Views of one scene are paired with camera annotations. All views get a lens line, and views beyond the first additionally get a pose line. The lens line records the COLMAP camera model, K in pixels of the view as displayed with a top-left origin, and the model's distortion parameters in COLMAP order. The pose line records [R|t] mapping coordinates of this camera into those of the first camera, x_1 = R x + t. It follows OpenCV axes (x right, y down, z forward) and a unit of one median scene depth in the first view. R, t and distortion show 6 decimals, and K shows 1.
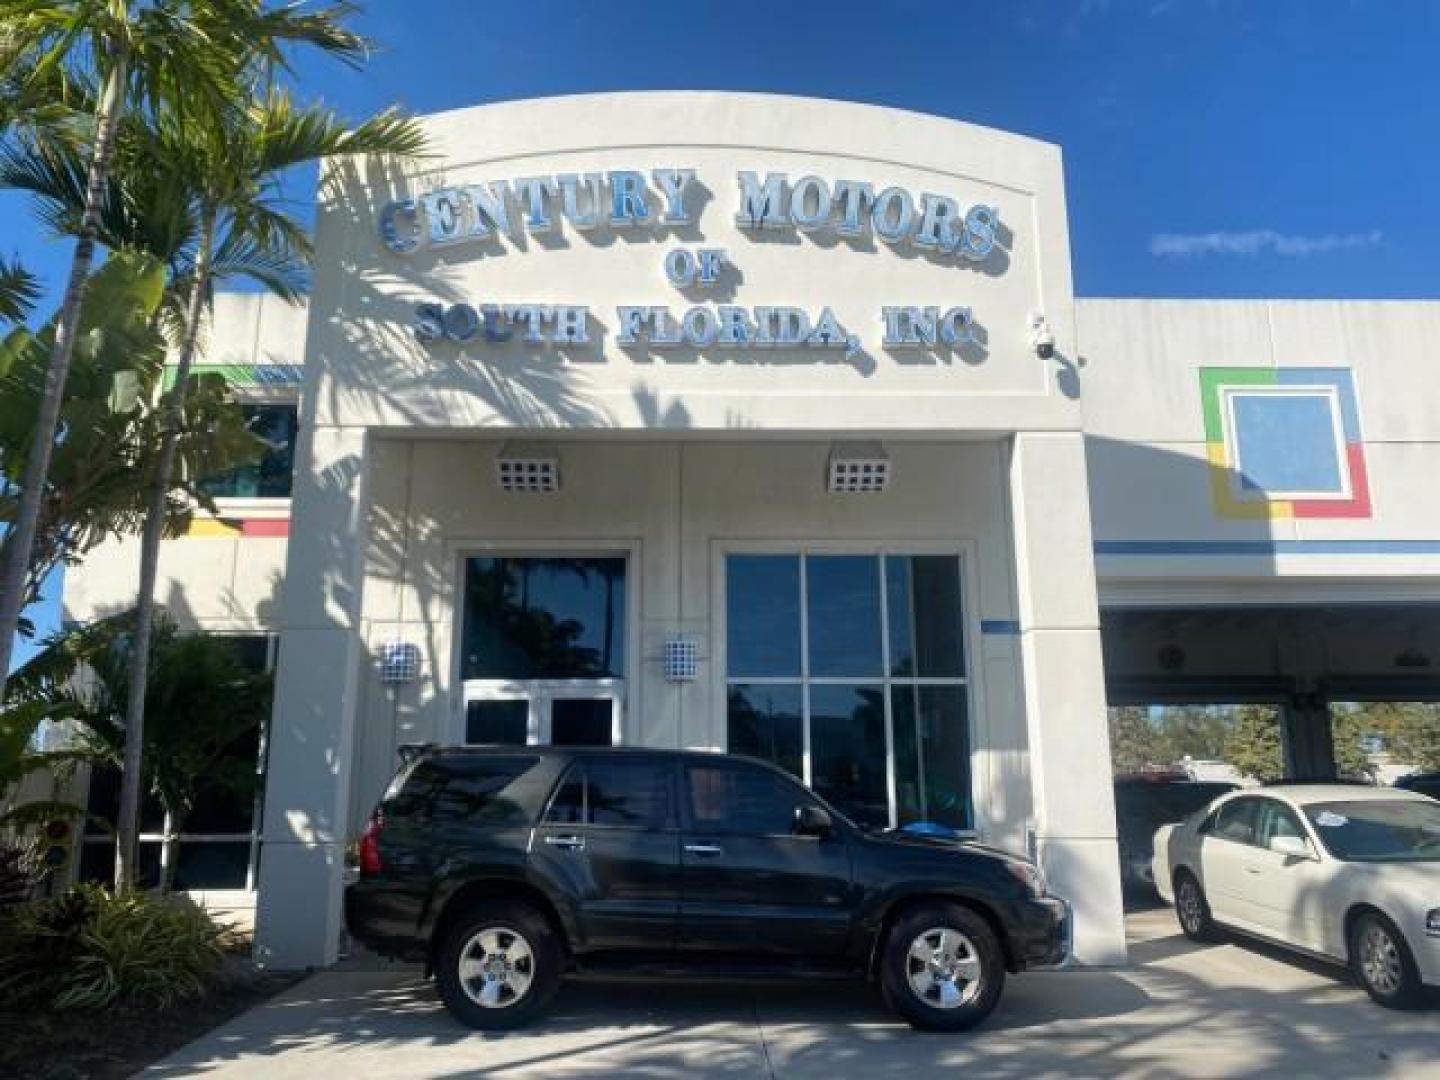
lens RADIAL K [[1091.4, 0, 715.4], [0, 1091.4, 542.5], [0, 0, 1]] dist [0.043623, -0.004383]
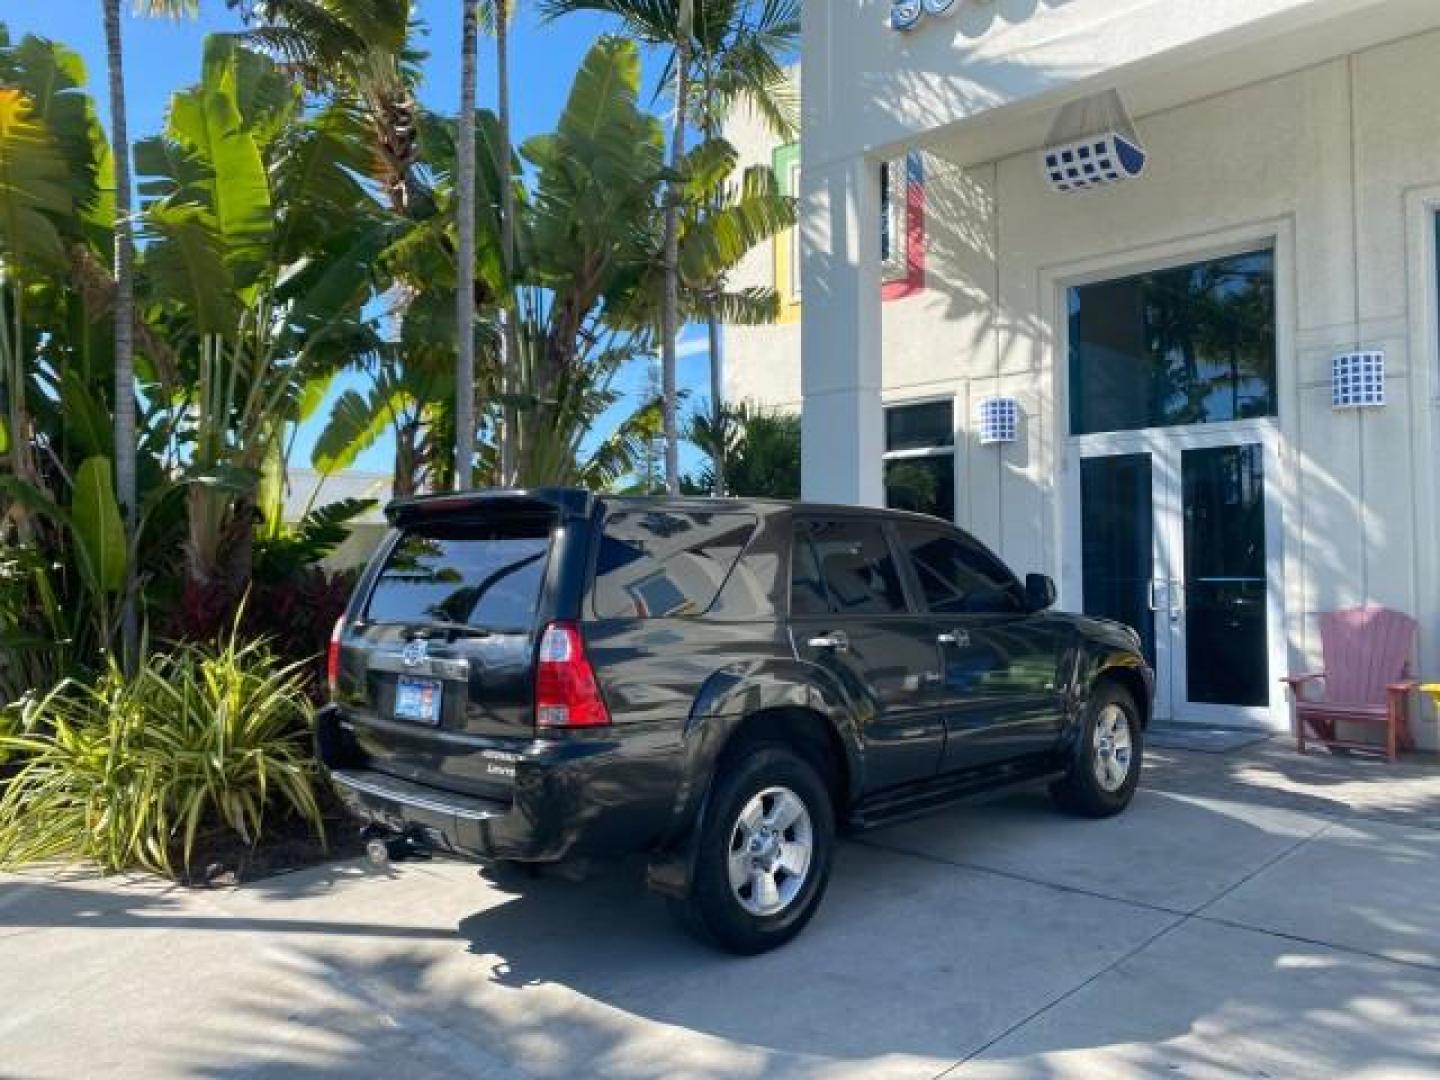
lens RADIAL K [[1094.2, 0, 717.4], [0, 1094.2, 531.0], [0, 0, 1]] dist [0.009286, 0.002446]
pose [[0.698837, -0.027758, -0.714742, 0.205595], [0.160986, 0.979713, 0.119355, 0.061709], [0.696929, -0.198473, 0.689129, 0.256795]]
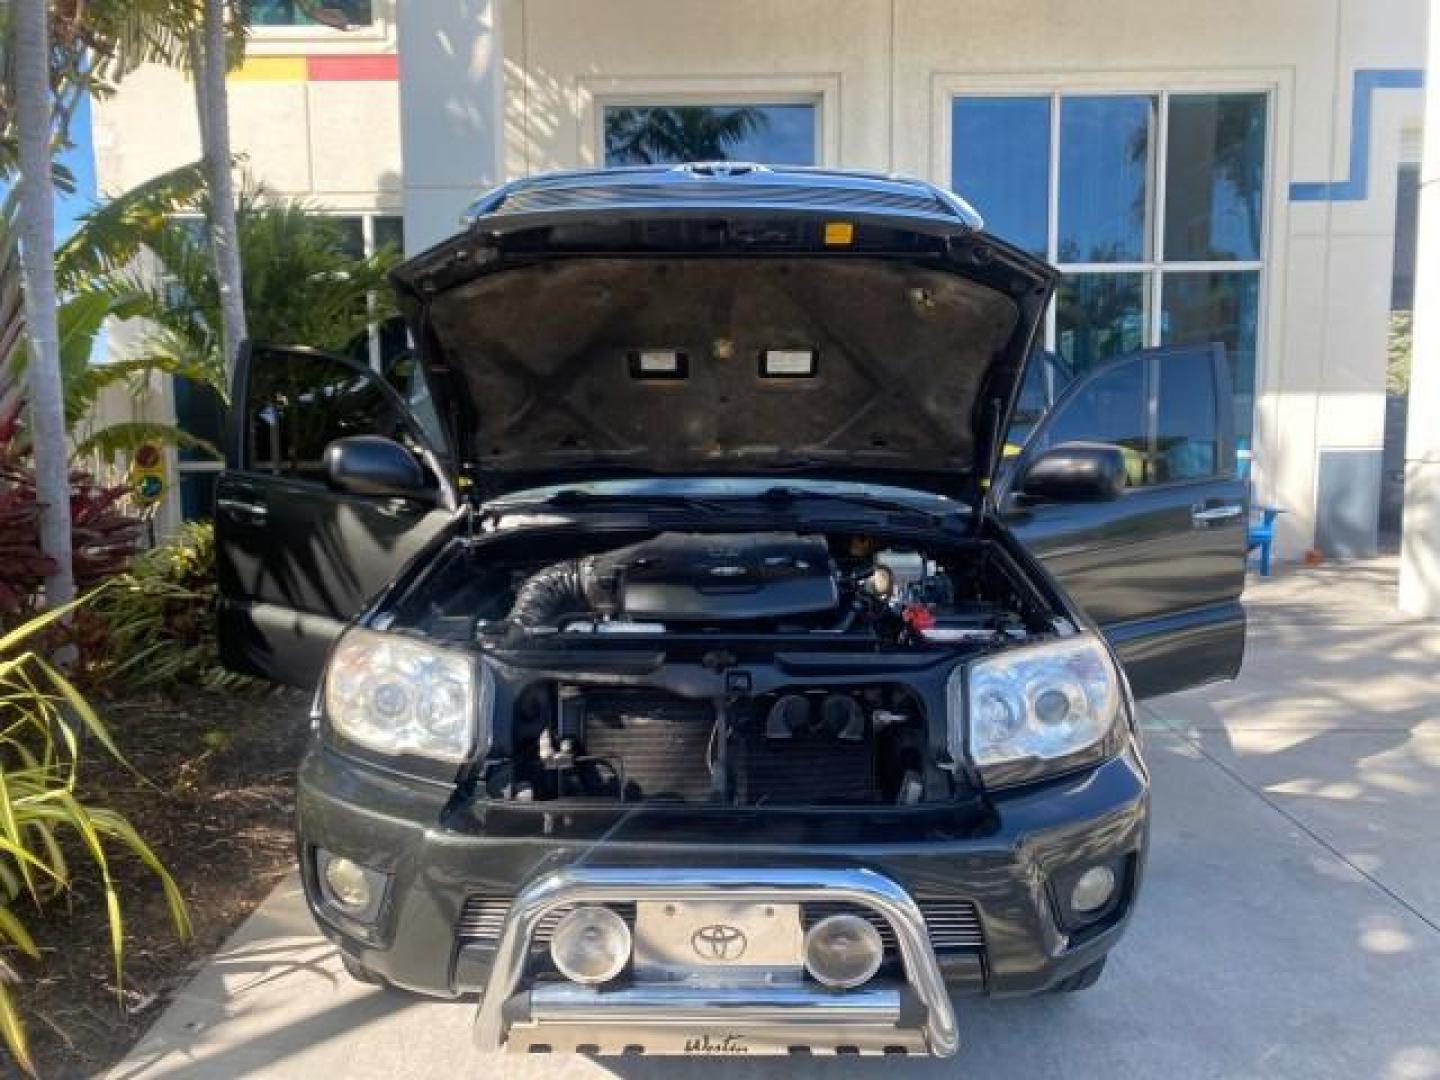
lens RADIAL K [[1113.9, 0, 706.7], [0, 1113.9, 522.1], [0, 0, 1]] dist [0.007839, 0.003672]
pose [[0.999369, -0.002115, -0.035449, -0.155085], [0.013174, 0.949070, 0.314788, 0.052953], [0.032978, -0.315057, 0.948500, 0.224074]]
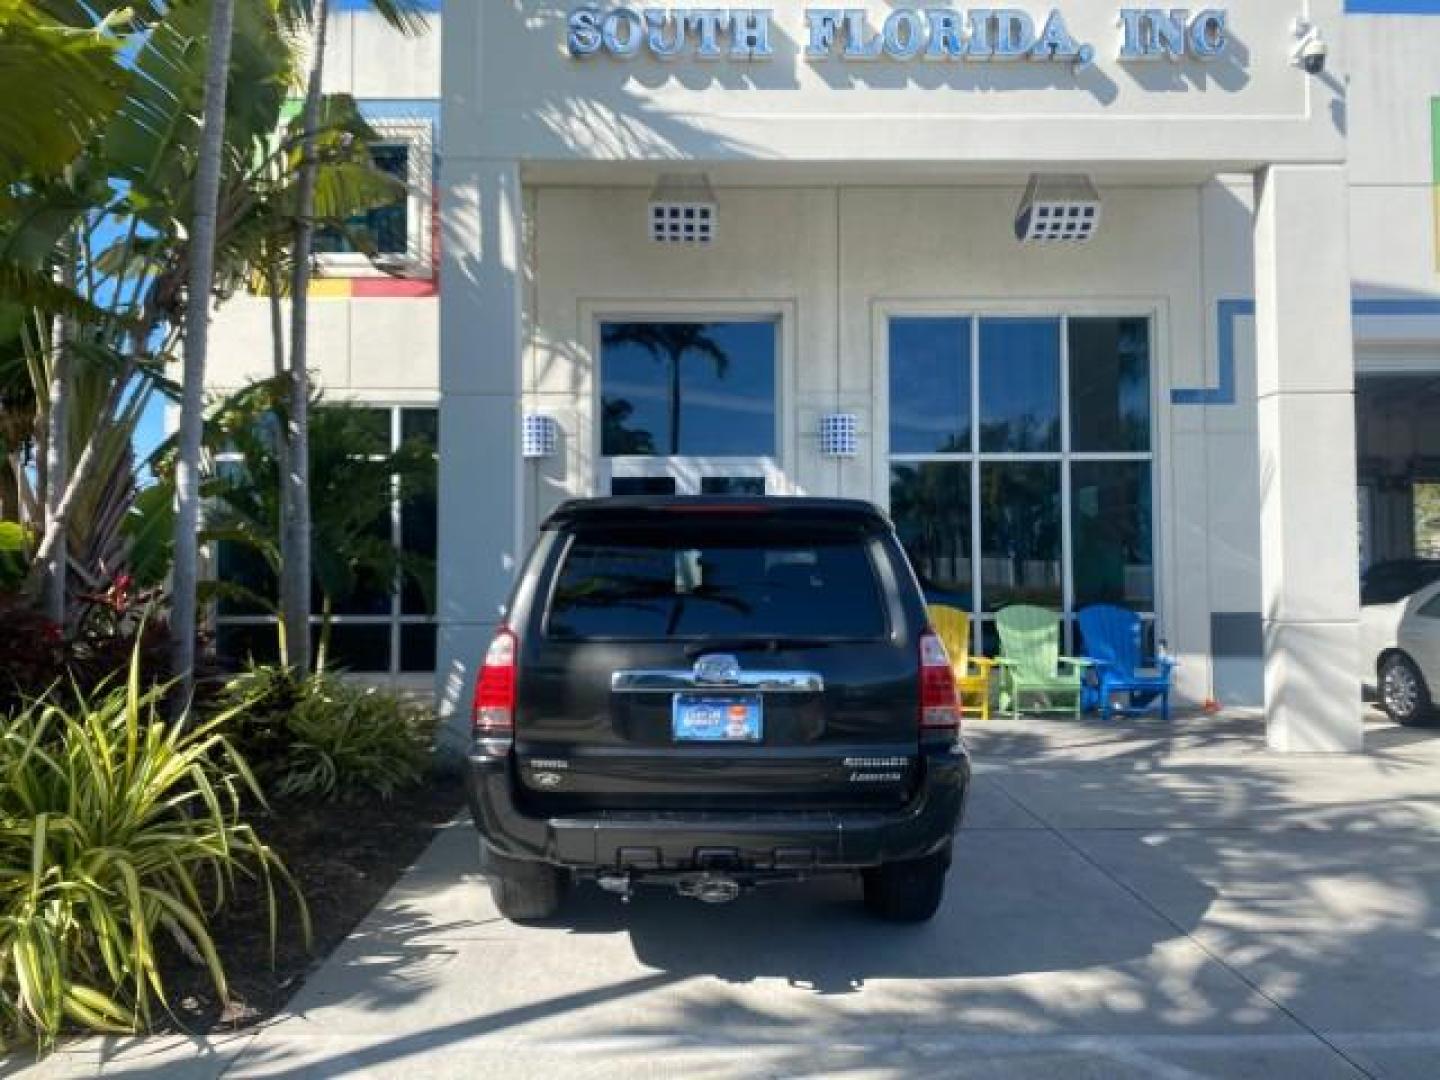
lens RADIAL K [[1097.9, 0, 714.0], [0, 1097.9, 535.4], [0, 0, 1]] dist [0.010358, 0.001824]
pose [[0.999957, 0.000788, -0.009187, -0.149003], [0.000919, 0.982871, 0.184294, 0.024073], [0.009175, -0.184295, 0.982828, 0.095604]]
